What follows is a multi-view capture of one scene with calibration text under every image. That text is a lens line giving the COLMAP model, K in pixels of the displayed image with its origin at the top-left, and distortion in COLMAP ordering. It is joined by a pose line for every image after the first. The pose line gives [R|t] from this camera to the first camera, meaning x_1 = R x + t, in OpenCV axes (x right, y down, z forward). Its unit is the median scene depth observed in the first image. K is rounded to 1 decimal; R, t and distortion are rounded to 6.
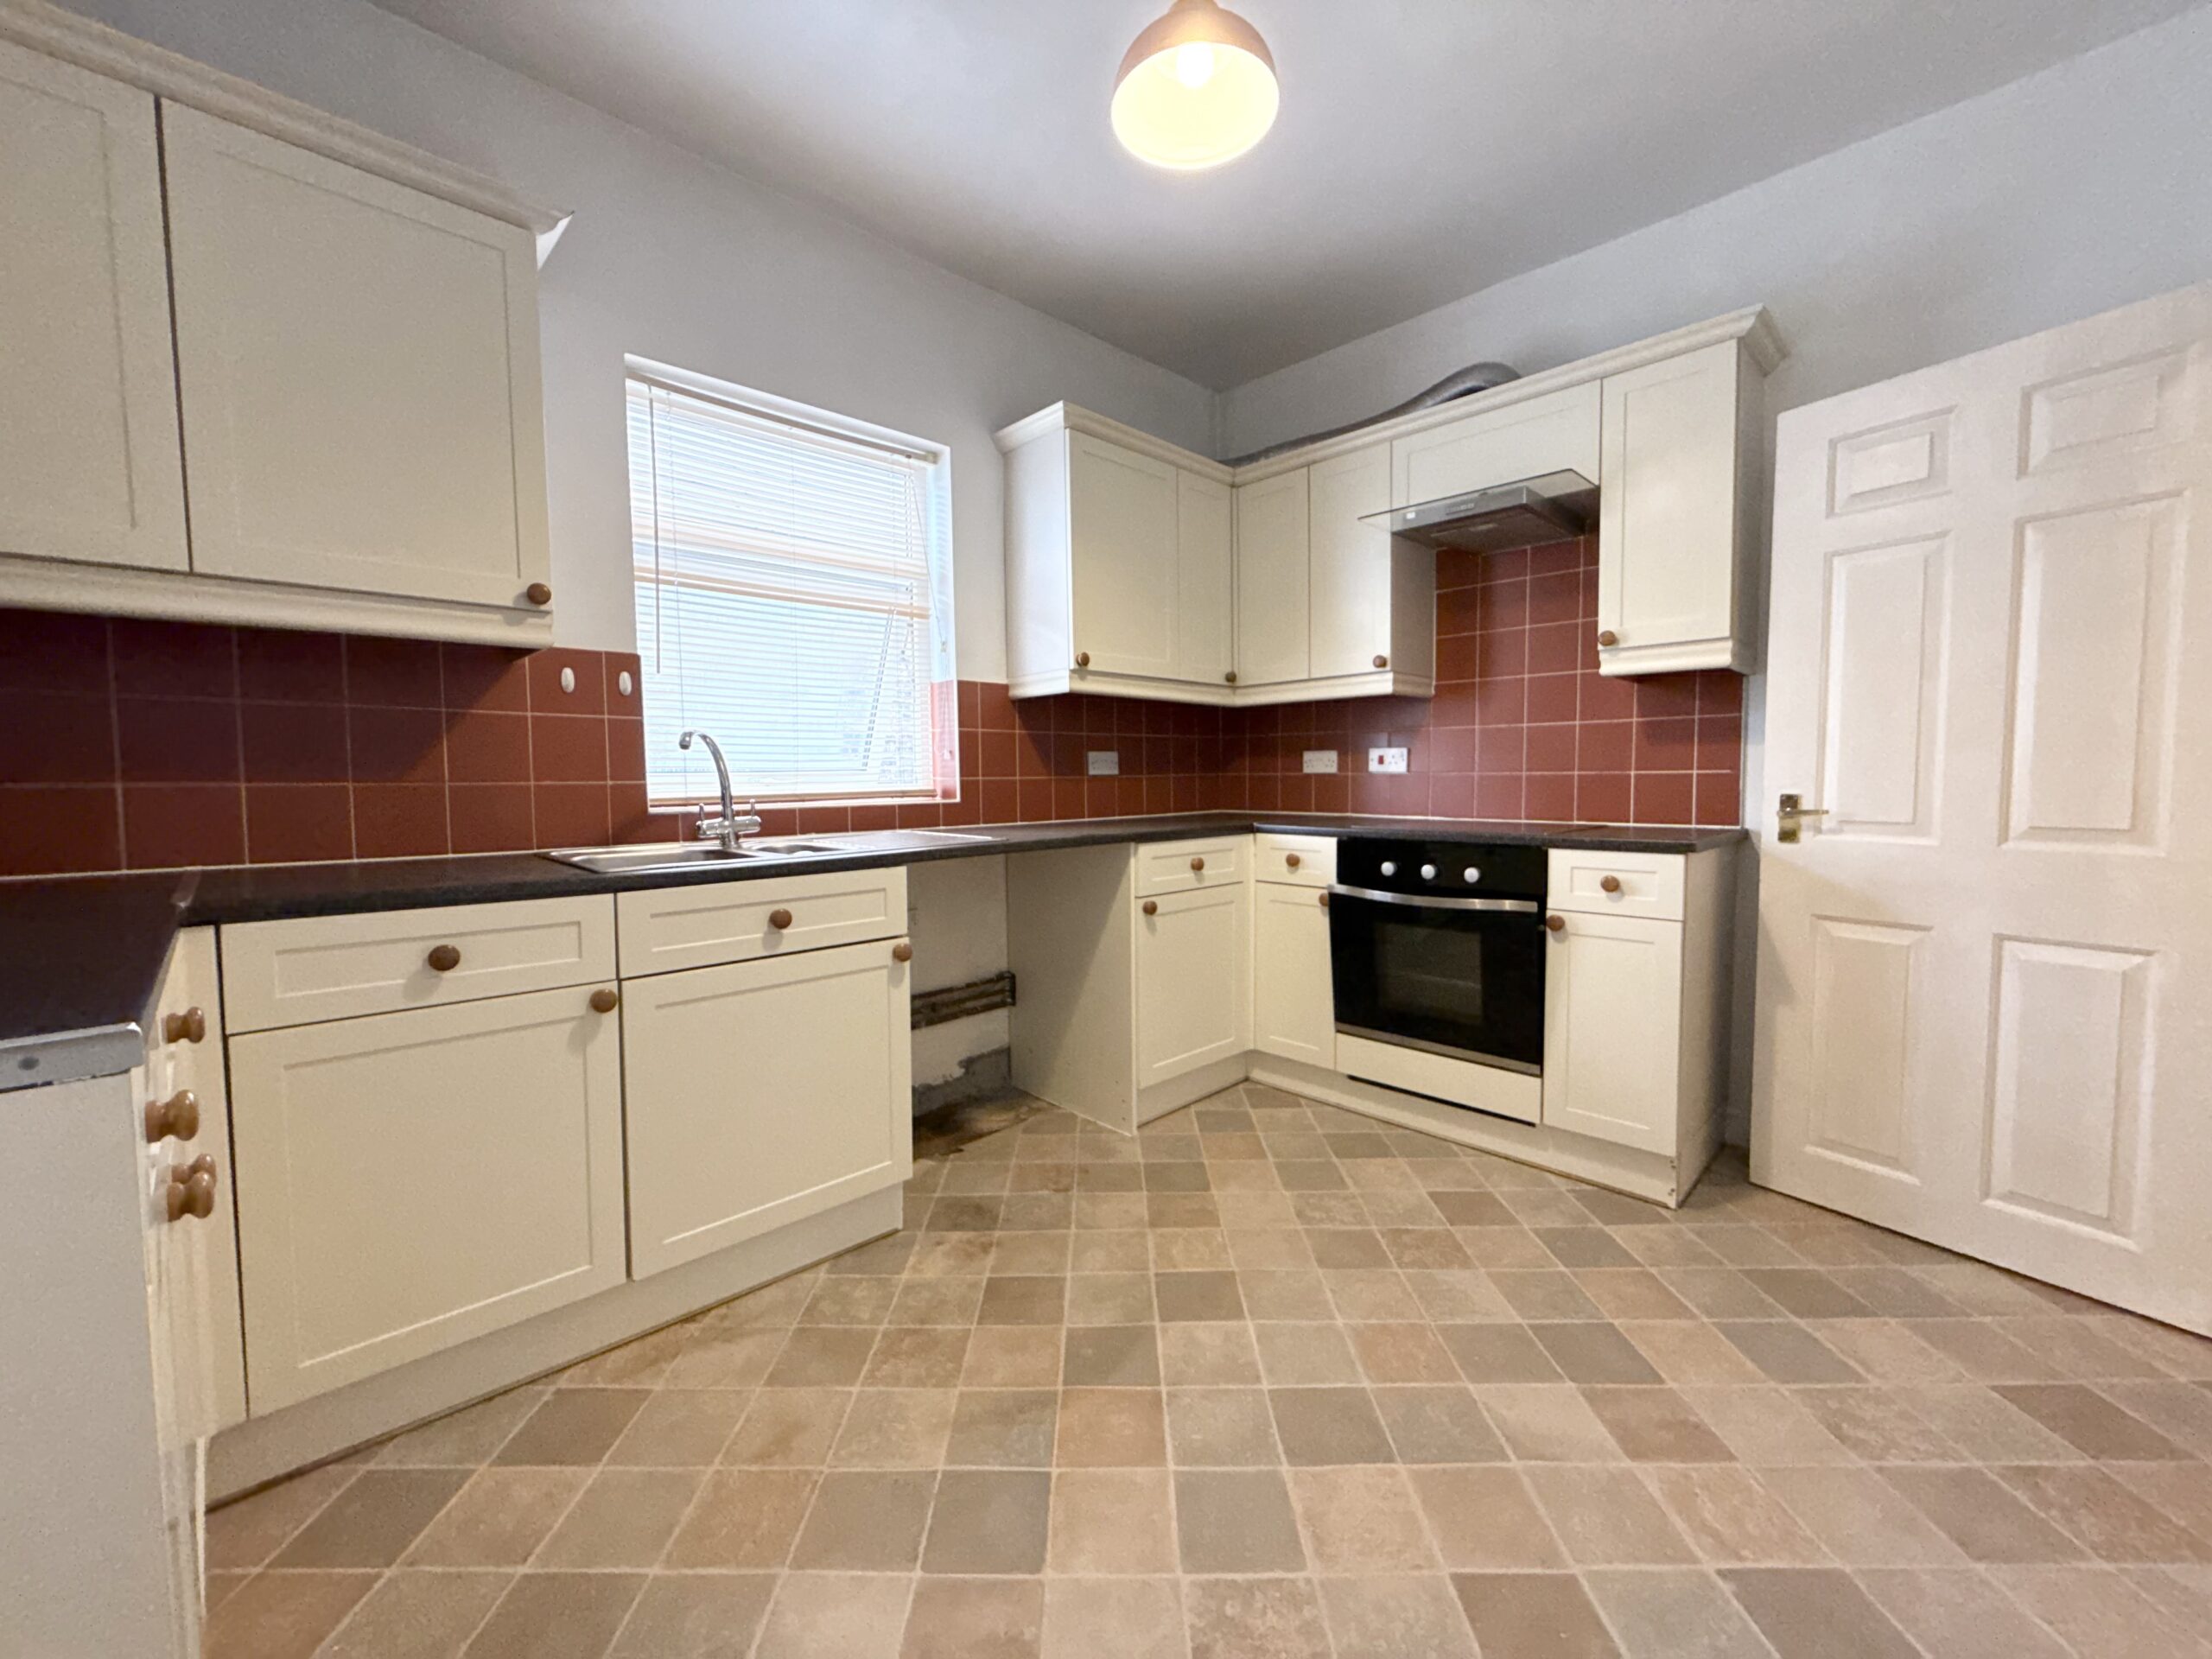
lens RADIAL K [[880.4, 0, 1102.4], [0, 880.4, 827.7], [0, 0, 1]] dist [-0.000998, -0.000068]
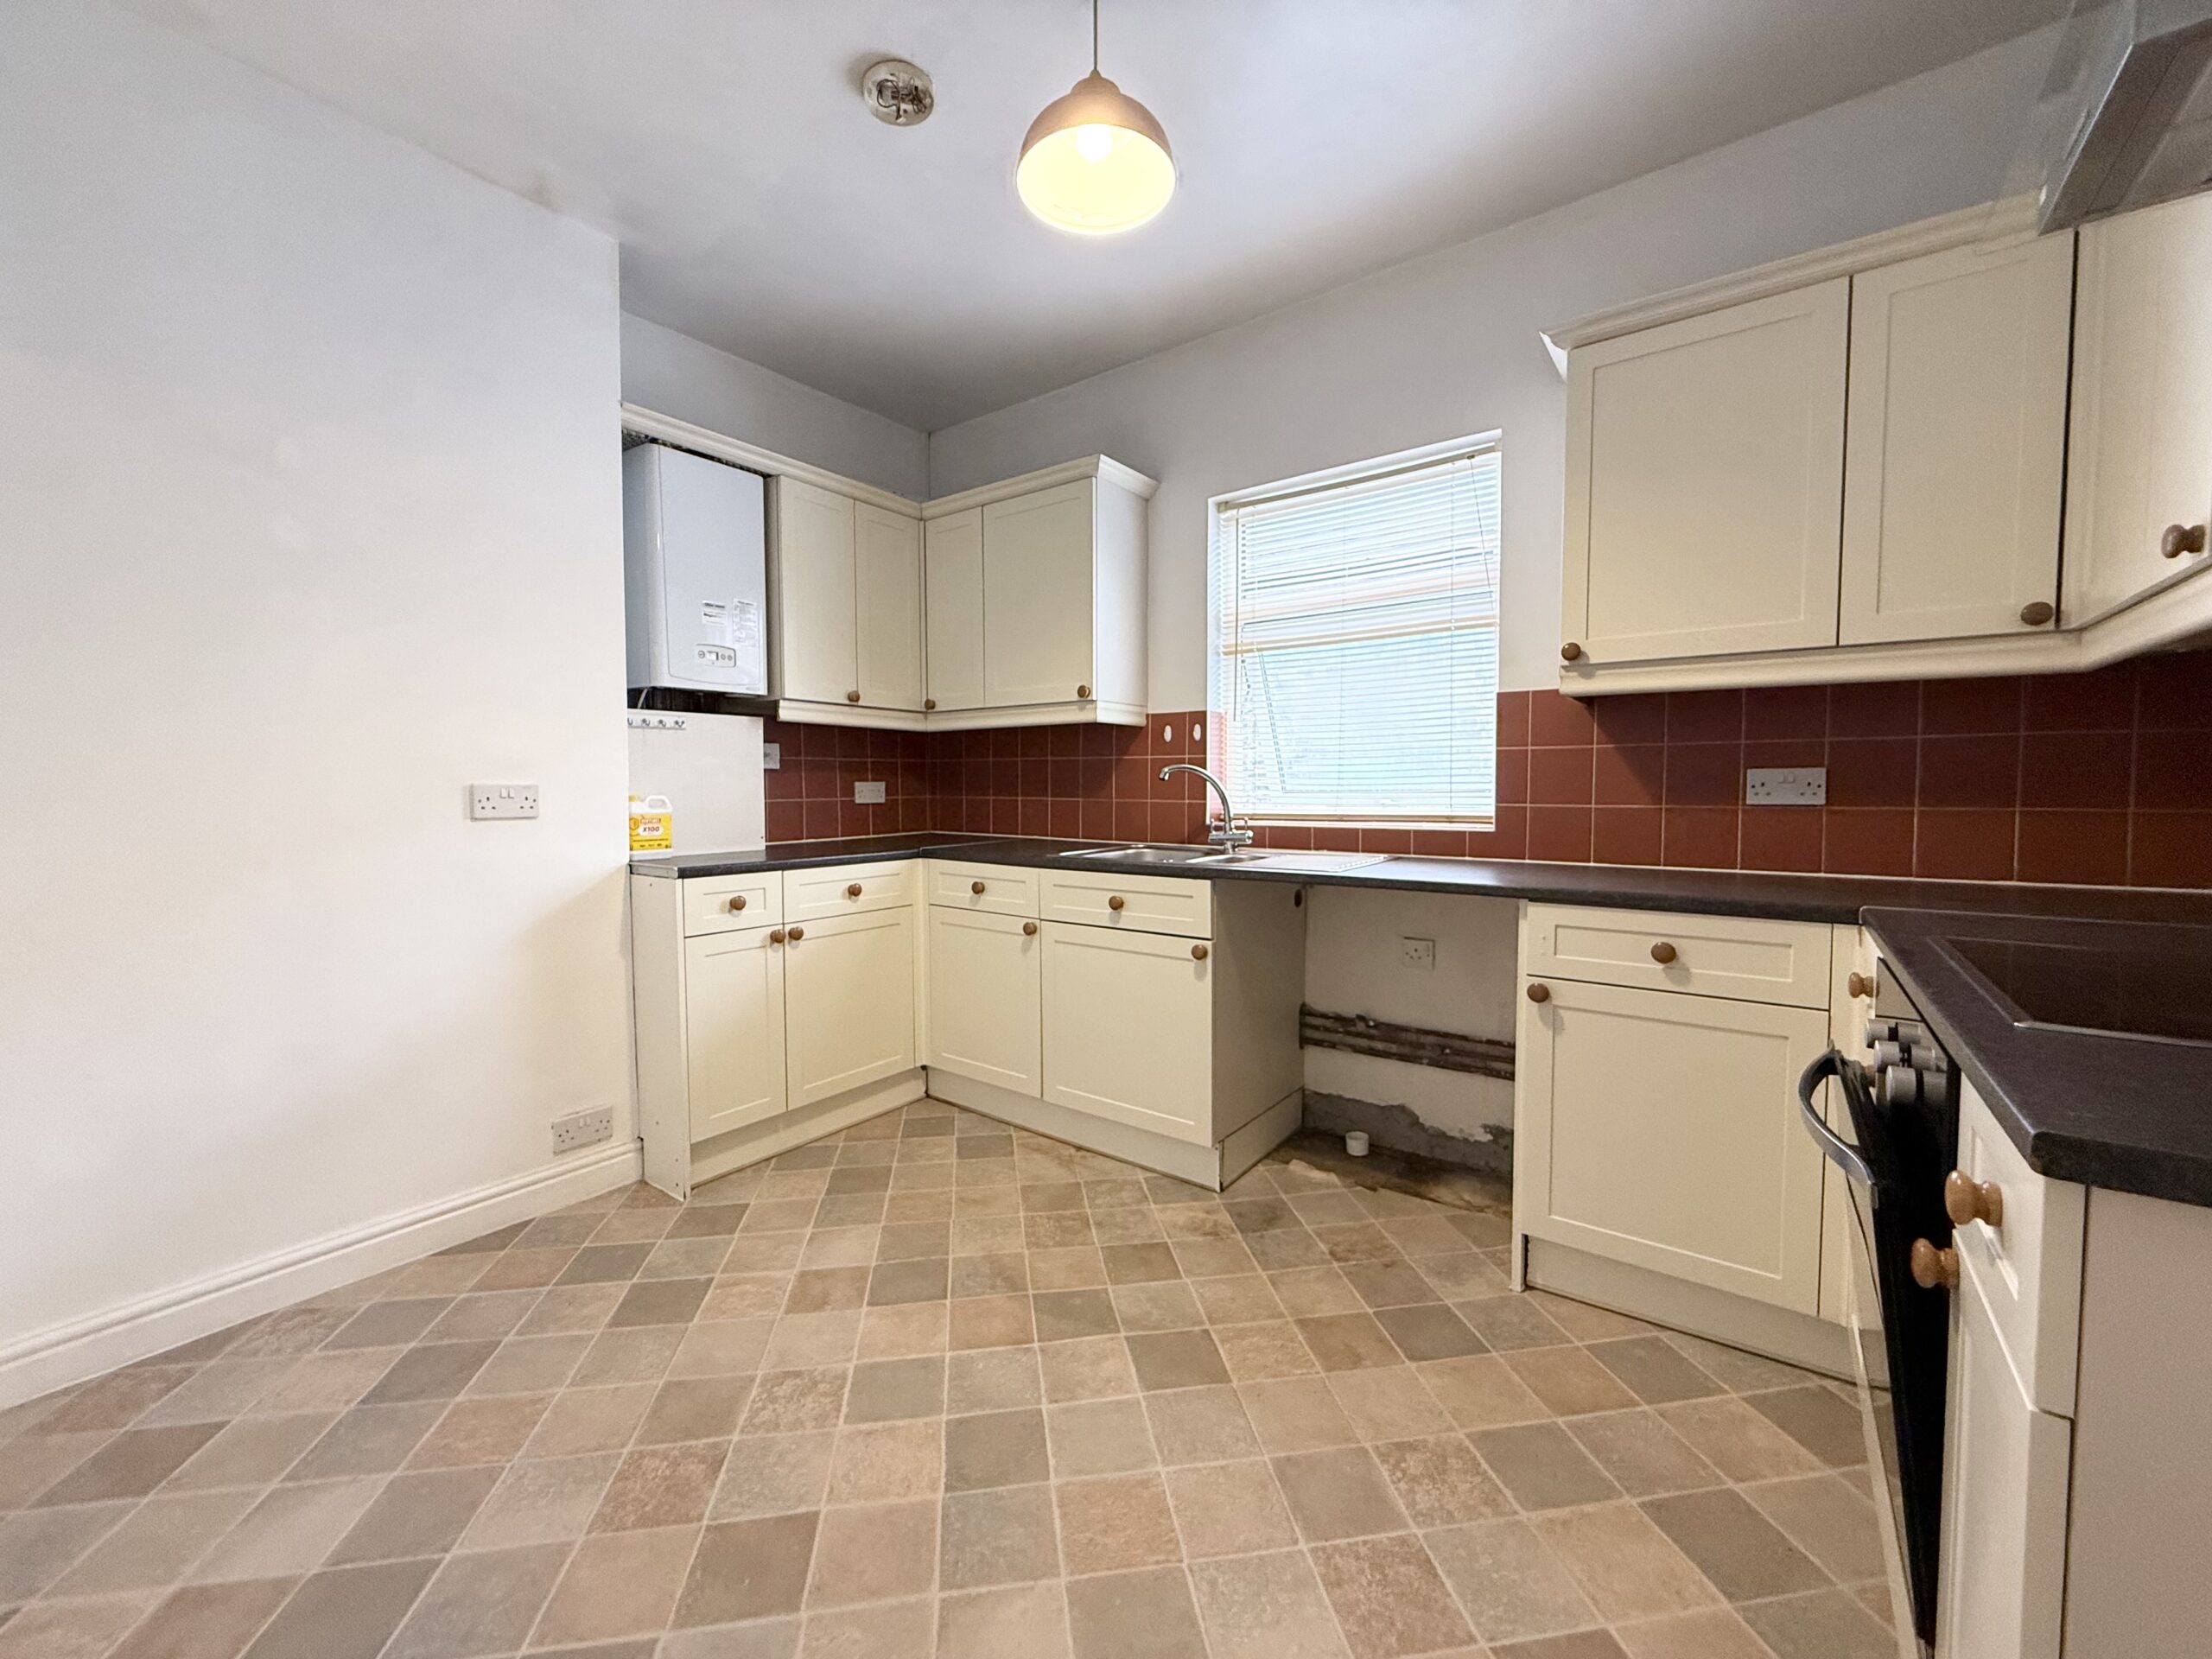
lens RADIAL K [[880.4, 0, 1099.0], [0, 880.4, 828.6], [0, 0, 1]] dist [-0.000998, -0.000068]
pose [[0.144631, 0.059666, -0.987685, 0.892331], [-0.055686, 0.997089, 0.052080, -0.077055], [0.987918, 0.047468, 0.147532, 0.664931]]
